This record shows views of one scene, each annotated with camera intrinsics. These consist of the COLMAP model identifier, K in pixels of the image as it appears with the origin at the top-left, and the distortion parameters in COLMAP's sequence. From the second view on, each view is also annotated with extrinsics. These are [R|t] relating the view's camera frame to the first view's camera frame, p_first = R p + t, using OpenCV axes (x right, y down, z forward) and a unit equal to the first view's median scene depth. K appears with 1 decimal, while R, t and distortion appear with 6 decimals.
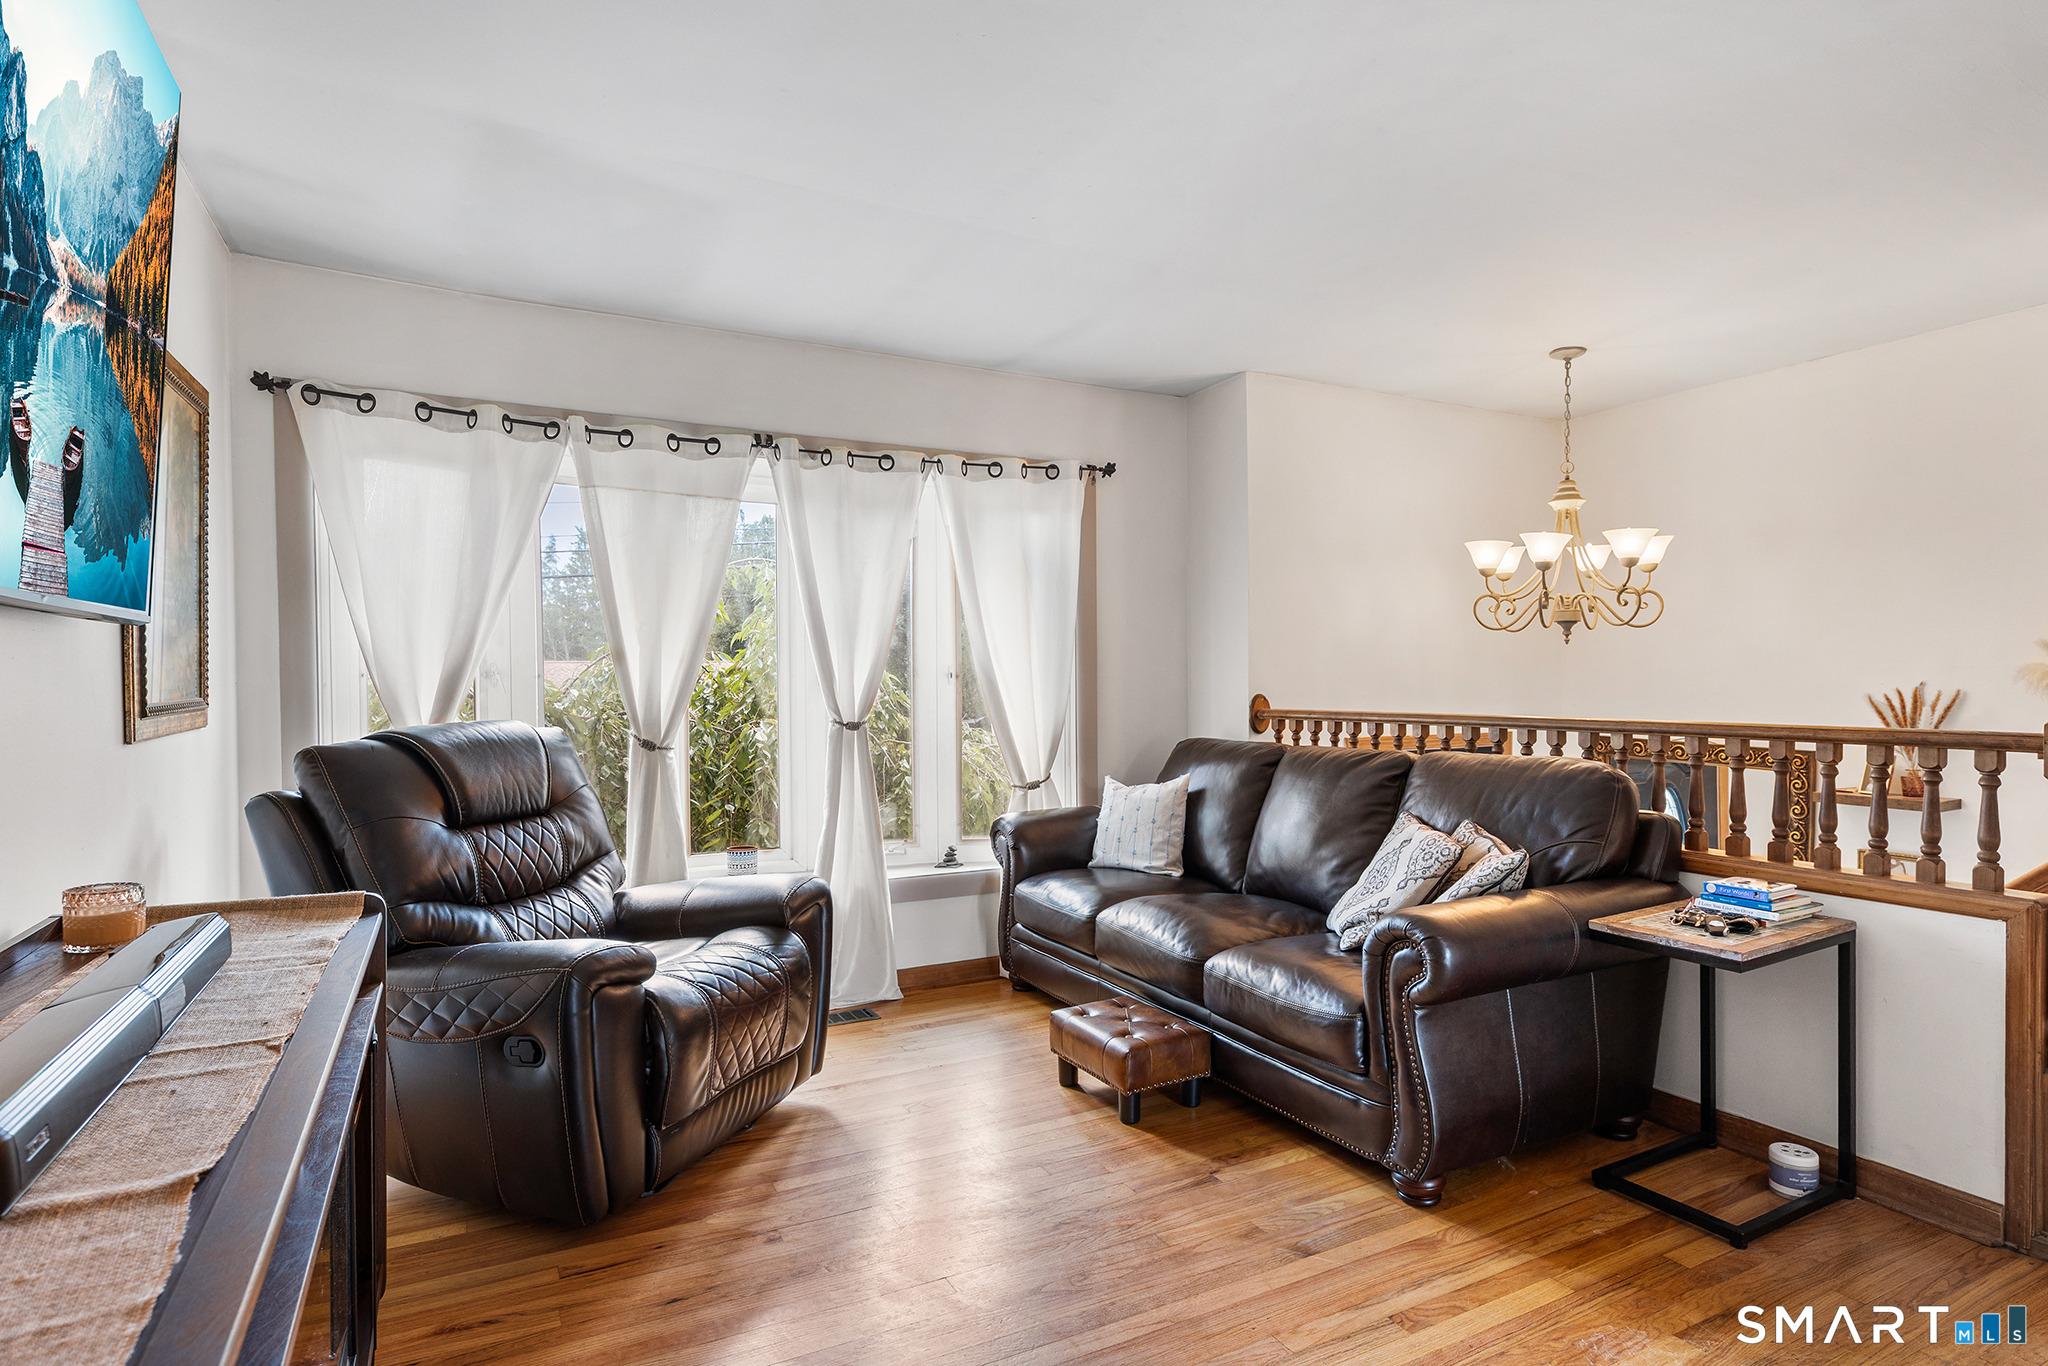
lens RADIAL K [[1086.6, 0, 1014.8], [0, 1086.6, 692.7], [0, 0, 1]] dist [0.024213, -0.000147]
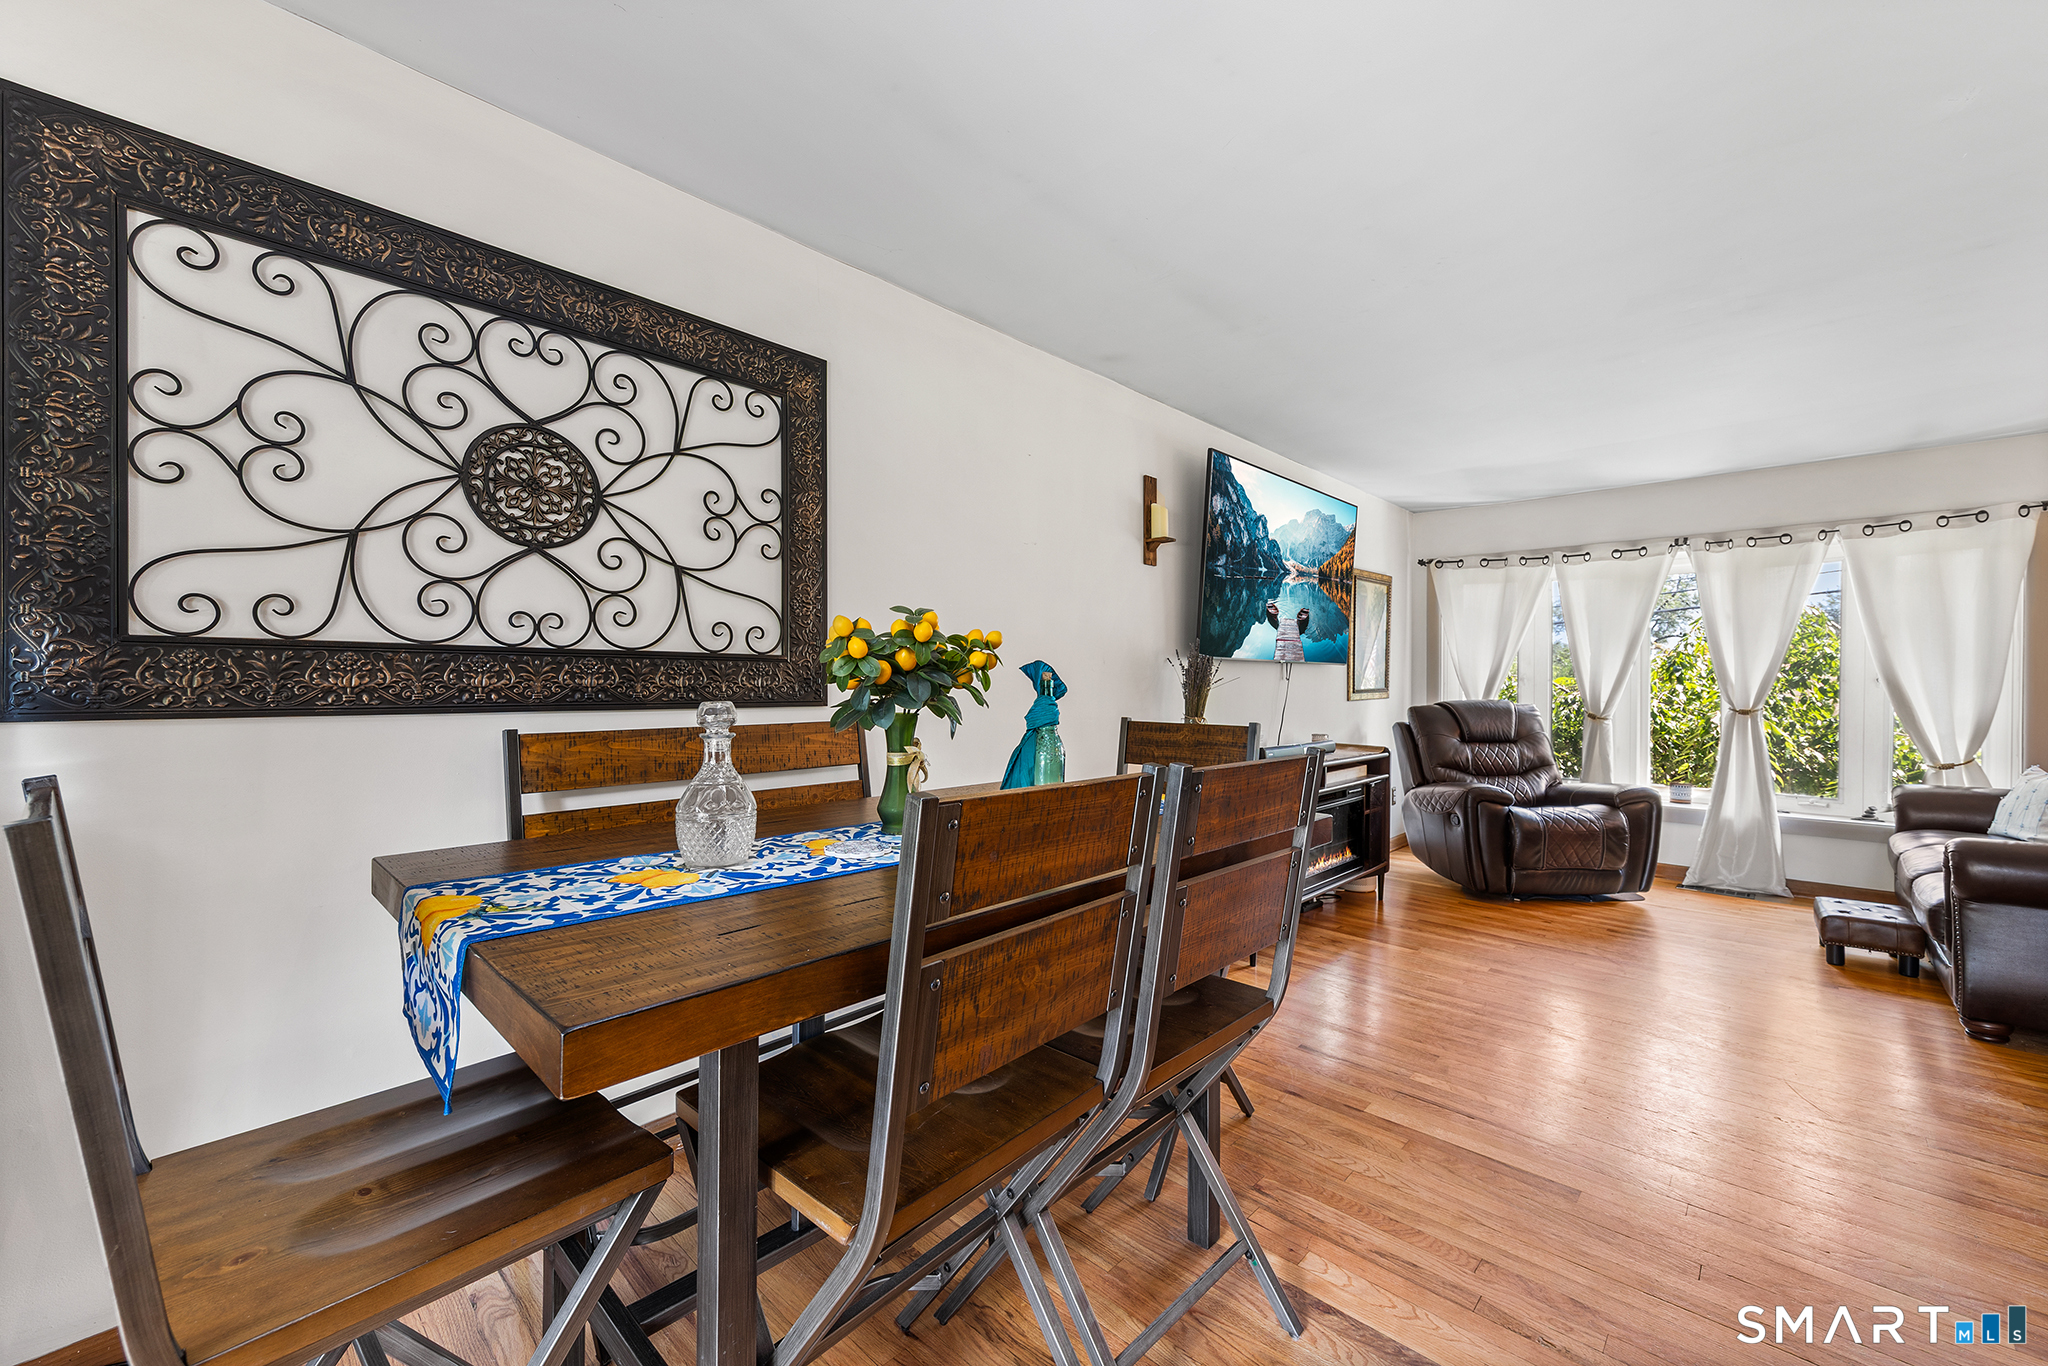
lens RADIAL K [[808.0, 0, 1024.4], [0, 808.0, 684.5], [0, 0, 1]] dist [0.001413, -0.000093]
pose [[0.329922, 0.008493, -0.943970, 0.735510], [-0.014799, 0.999883, 0.003824, 0.001805], [0.943892, 0.012708, 0.330009, -0.446410]]
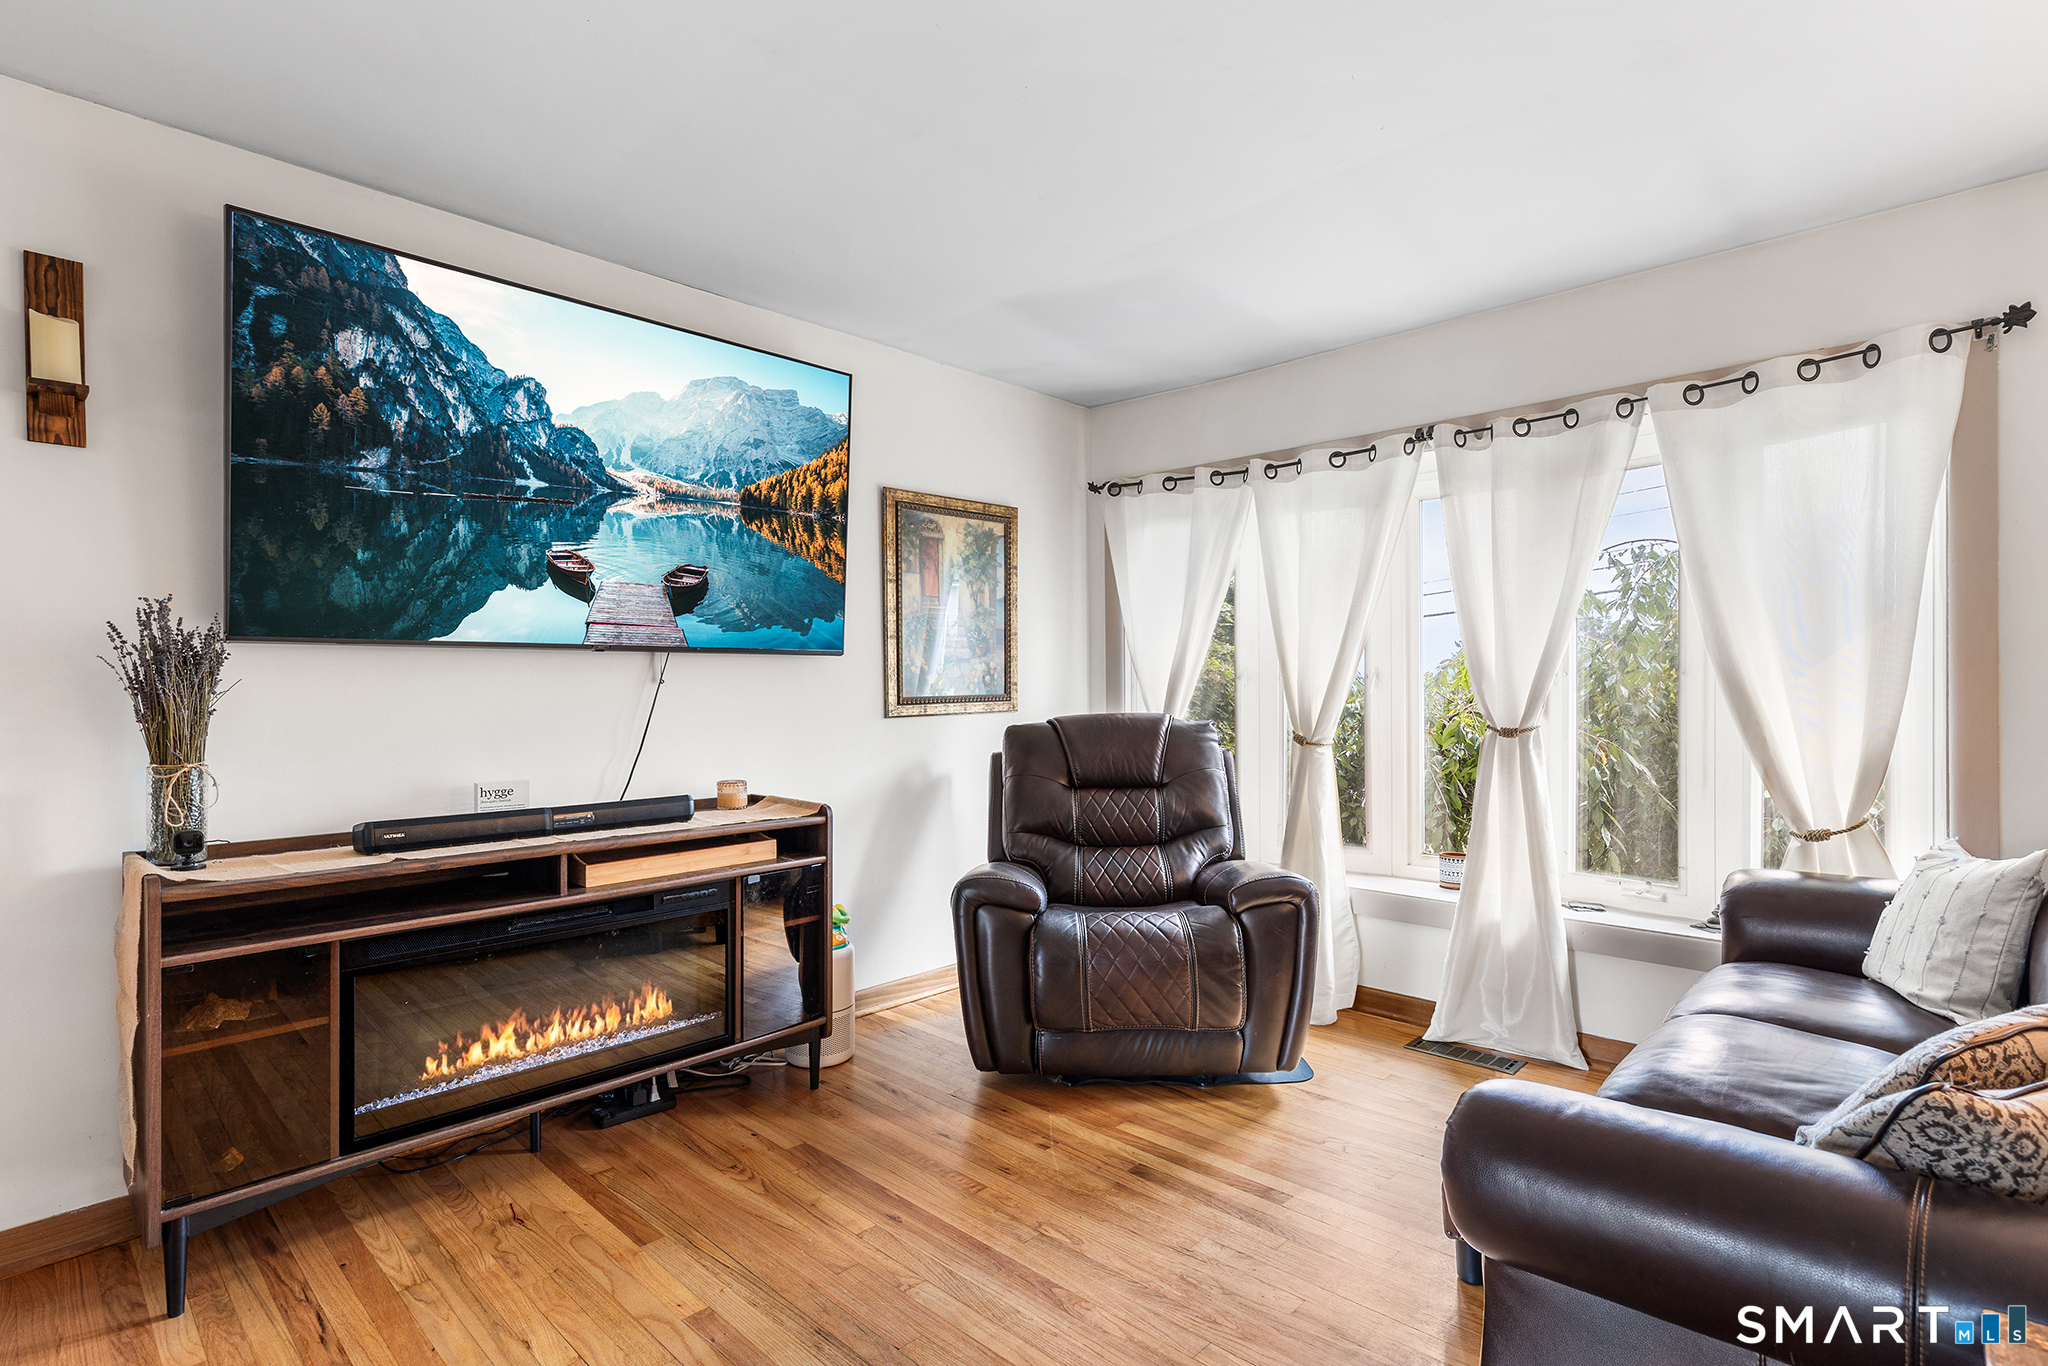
lens RADIAL K [[1015.0, 0, 1019.3], [0, 1015.0, 681.9], [0, 0, 1]] dist [0.000398, 0.001848]
pose [[0.315112, -0.002292, -0.949052, 0.602792], [-0.003131, 0.999989, -0.003454, -0.007527], [0.949049, 0.004060, 0.315101, 0.442785]]
